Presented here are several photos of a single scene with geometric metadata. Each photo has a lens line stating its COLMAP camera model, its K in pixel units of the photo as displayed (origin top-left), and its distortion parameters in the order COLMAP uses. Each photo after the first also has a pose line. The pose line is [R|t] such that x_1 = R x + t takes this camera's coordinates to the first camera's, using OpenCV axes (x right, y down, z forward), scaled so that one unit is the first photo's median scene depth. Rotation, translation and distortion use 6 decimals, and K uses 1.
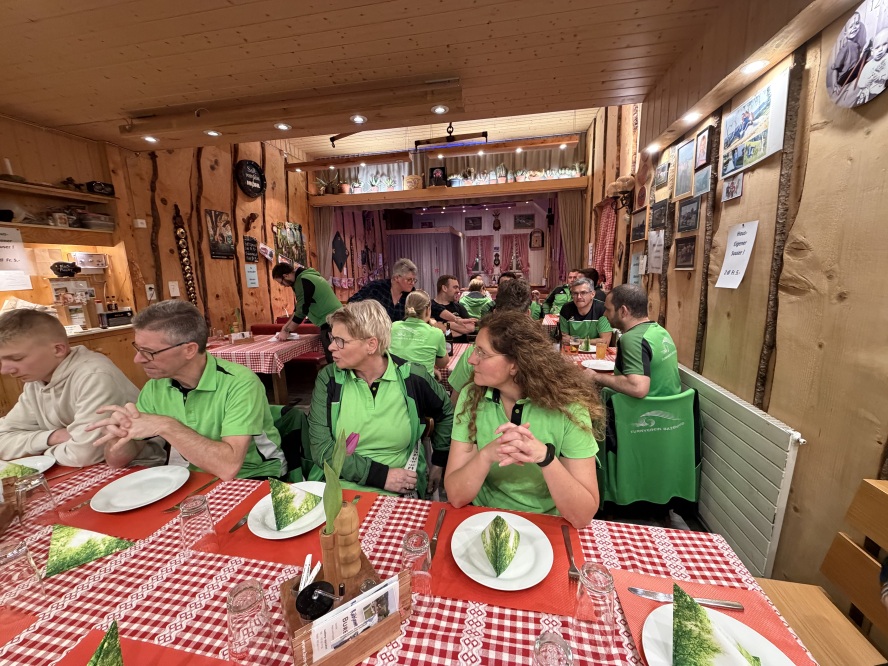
lens RADIAL K [[357.5, 0, 441.1], [0, 357.5, 333.9], [0, 0, 1]] dist [0.001470, -0.000172]
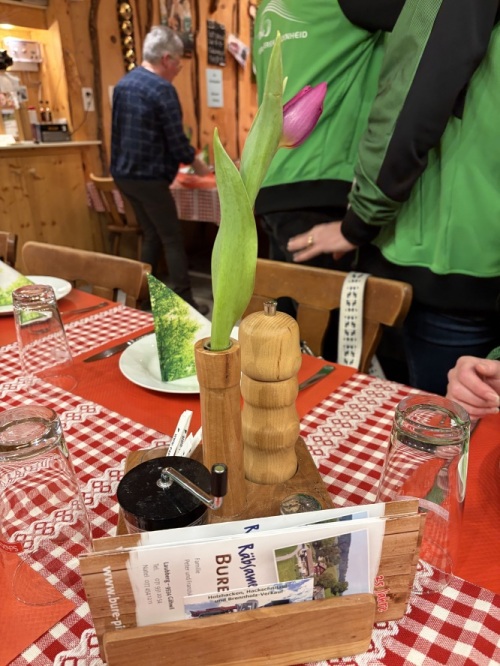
lens RADIAL K [[508.2, 0, 246.8], [0, 508.2, 349.9], [0, 0, 1]] dist [0.038699, -0.053970]
pose [[0.903016, 0.181341, -0.389457, -0.017433], [-0.082874, 0.963048, 0.256264, 0.094777], [0.421537, -0.199135, 0.884676, 0.122680]]
